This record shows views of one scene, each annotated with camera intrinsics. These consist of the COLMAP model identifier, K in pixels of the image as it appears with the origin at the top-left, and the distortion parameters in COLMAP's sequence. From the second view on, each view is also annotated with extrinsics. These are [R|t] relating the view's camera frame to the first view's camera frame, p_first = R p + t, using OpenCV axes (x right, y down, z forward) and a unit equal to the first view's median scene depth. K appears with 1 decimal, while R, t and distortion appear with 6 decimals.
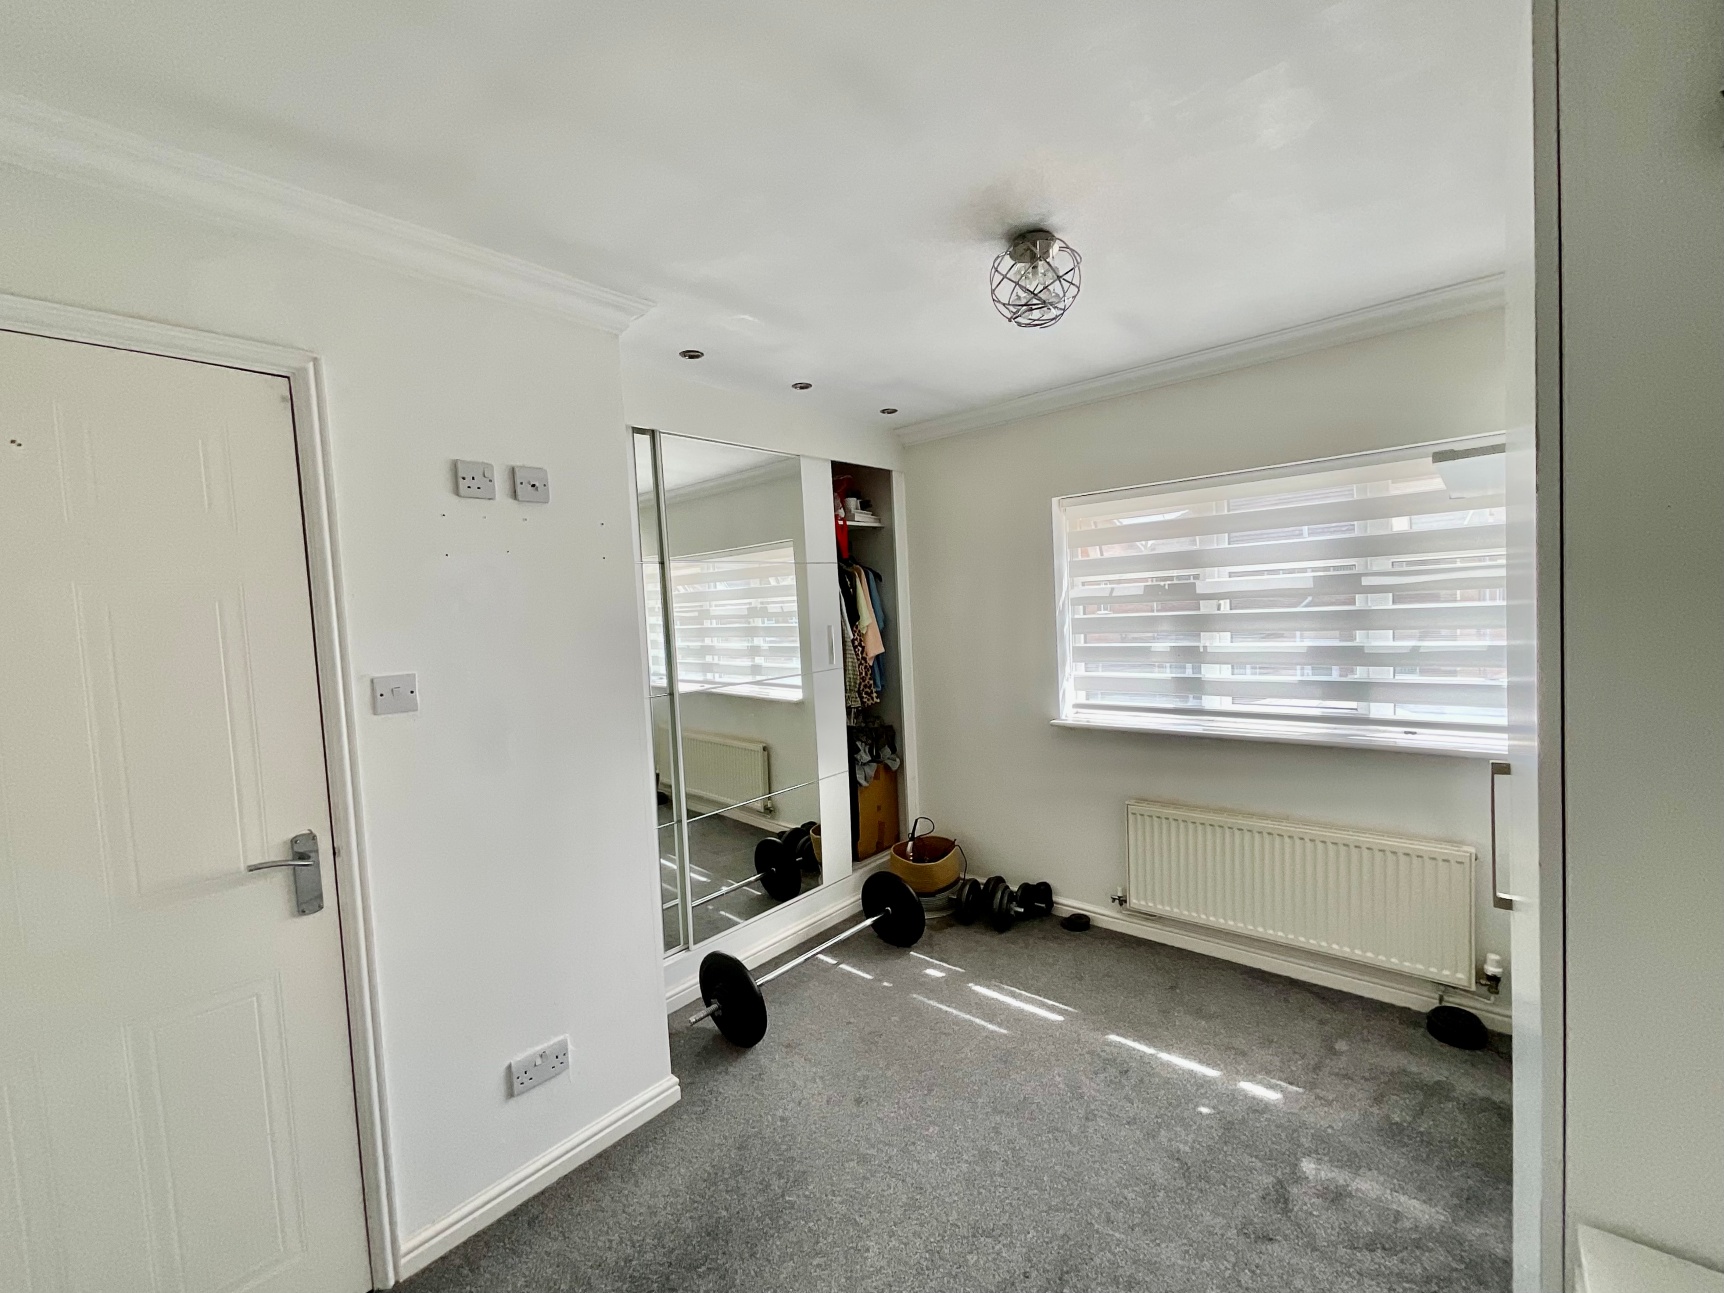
lens RADIAL K [[703.3, 0, 870.0], [0, 703.3, 655.5], [0, 0, 1]] dist [-0.002215, 0.000194]
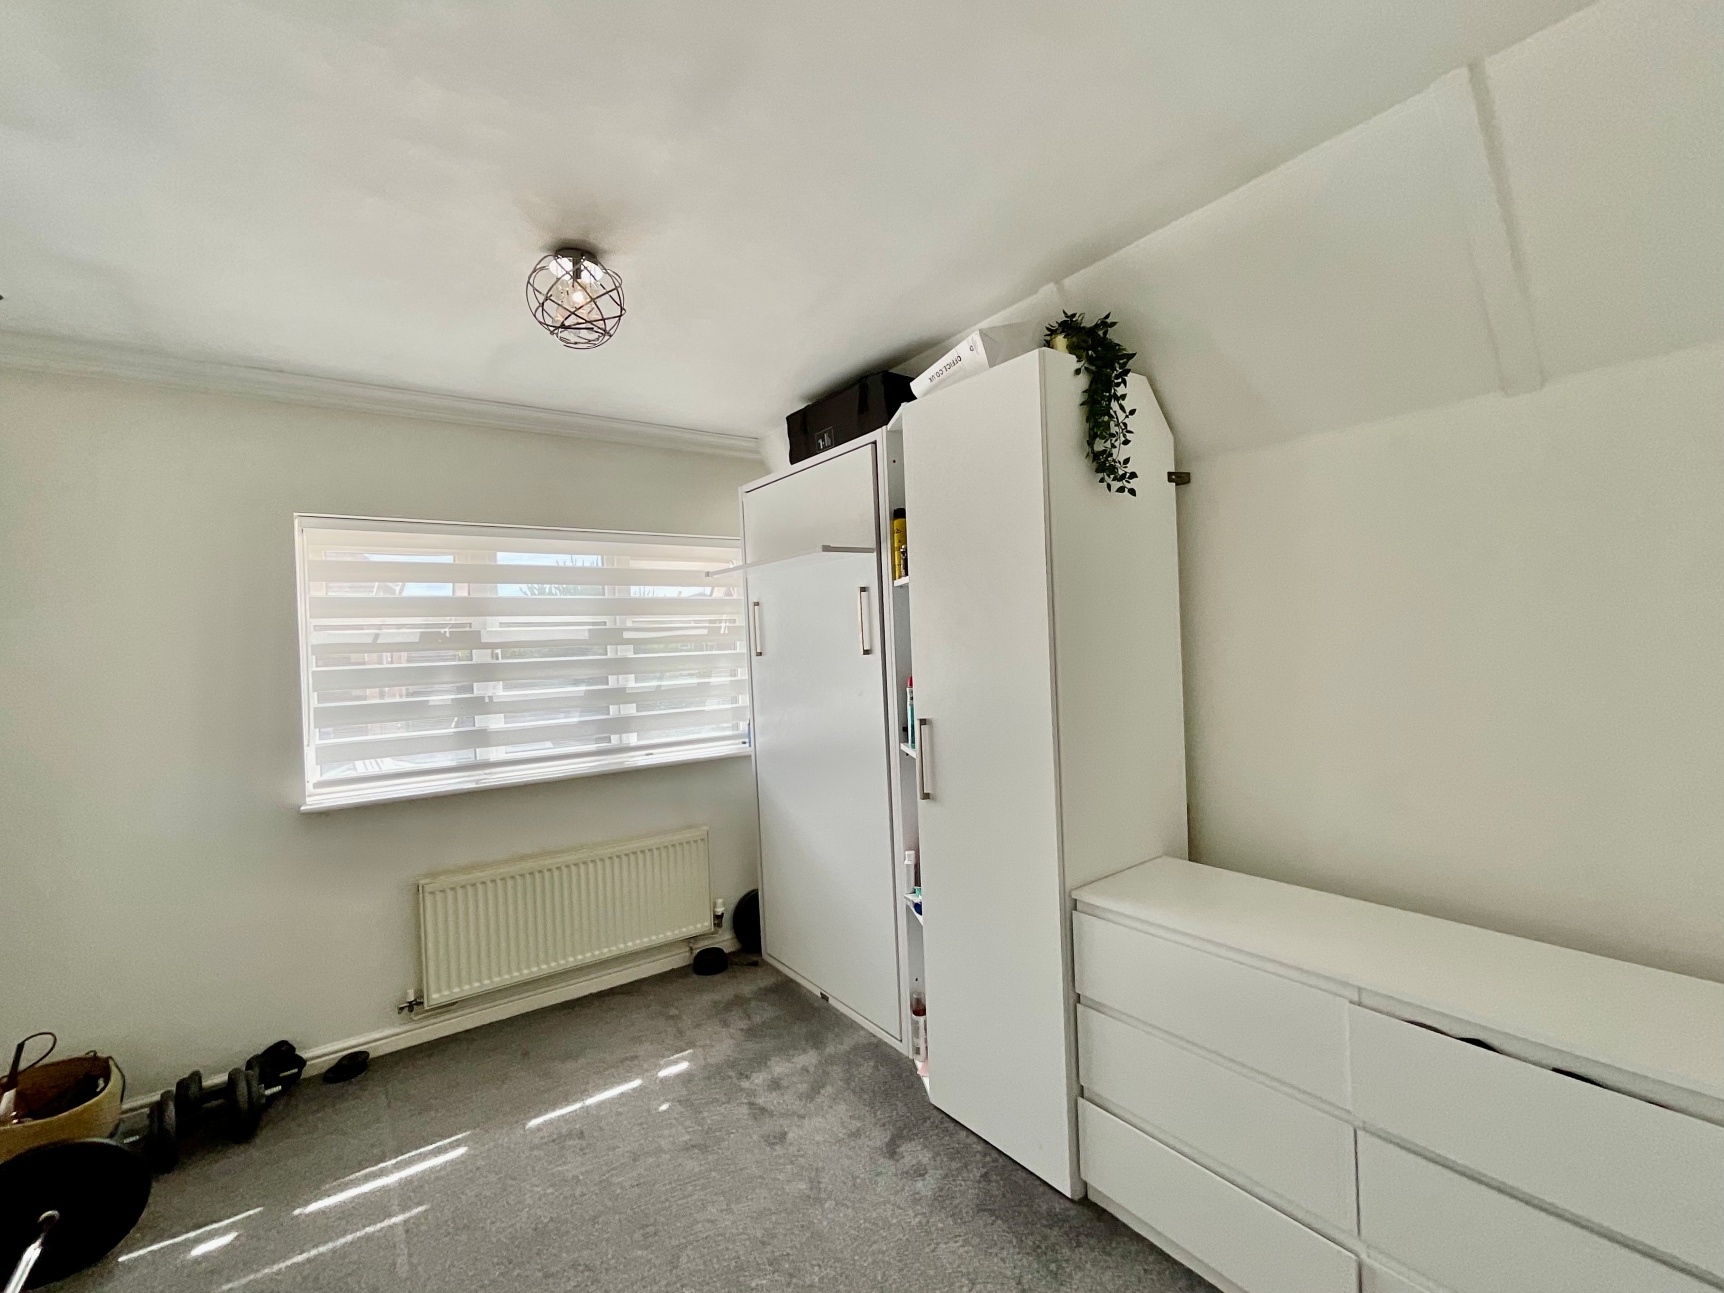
lens RADIAL K [[756.8, 0, 862.0], [0, 756.8, 646.5], [0, 0, 1]] dist [0.000554, -0.000359]
pose [[0.239201, 0.017824, 0.970807, -0.436634], [0.077243, 0.996313, -0.037324, -0.003023], [-0.967893, 0.083916, 0.236942, 0.254406]]
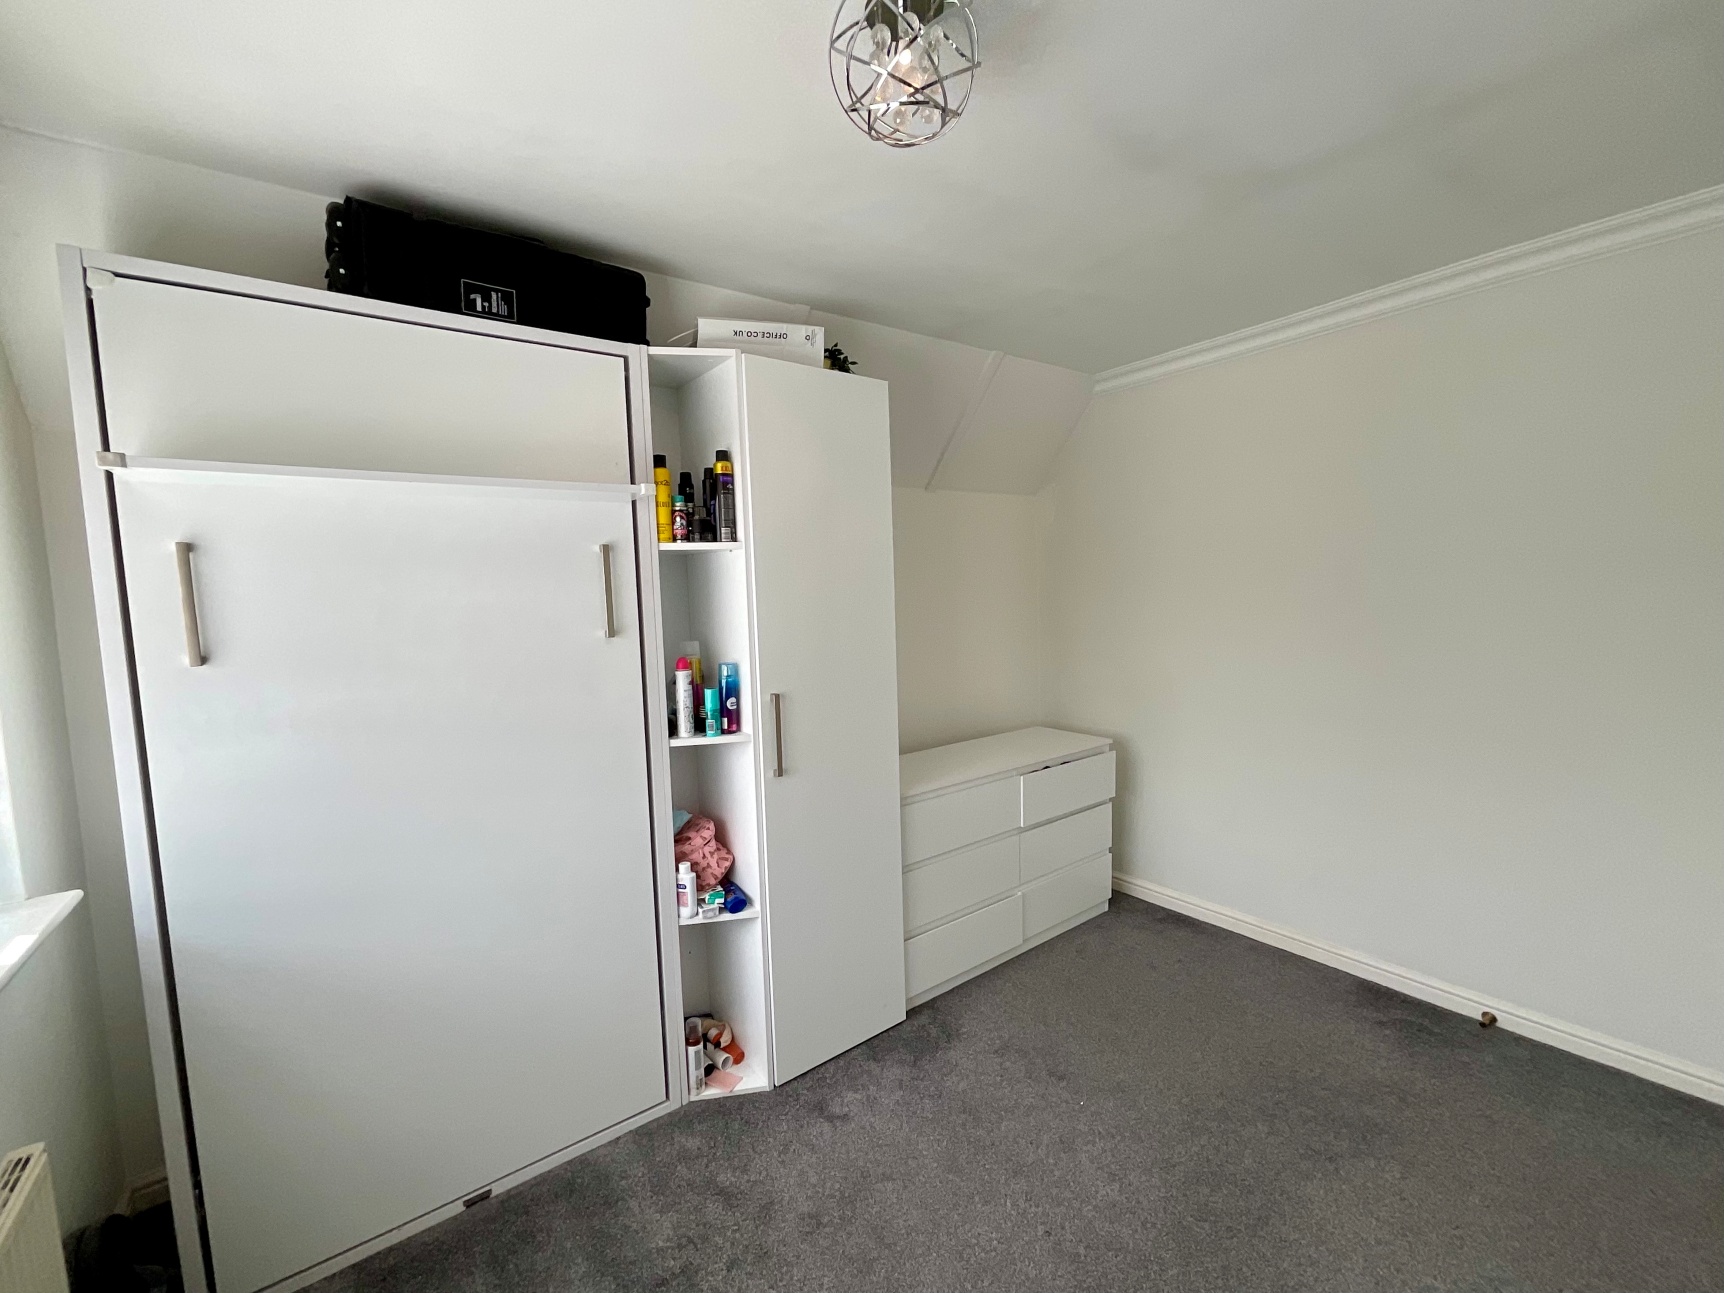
lens RADIAL K [[699.7, 0, 860.4], [0, 699.7, 654.8], [0, 0, 1]] dist [0.000485, -0.000084]
pose [[-0.970476, 0.060050, 0.233603, 0.106021], [0.089495, 0.989025, 0.117559, -0.066435], [-0.223980, 0.134995, -0.965199, 1.057403]]
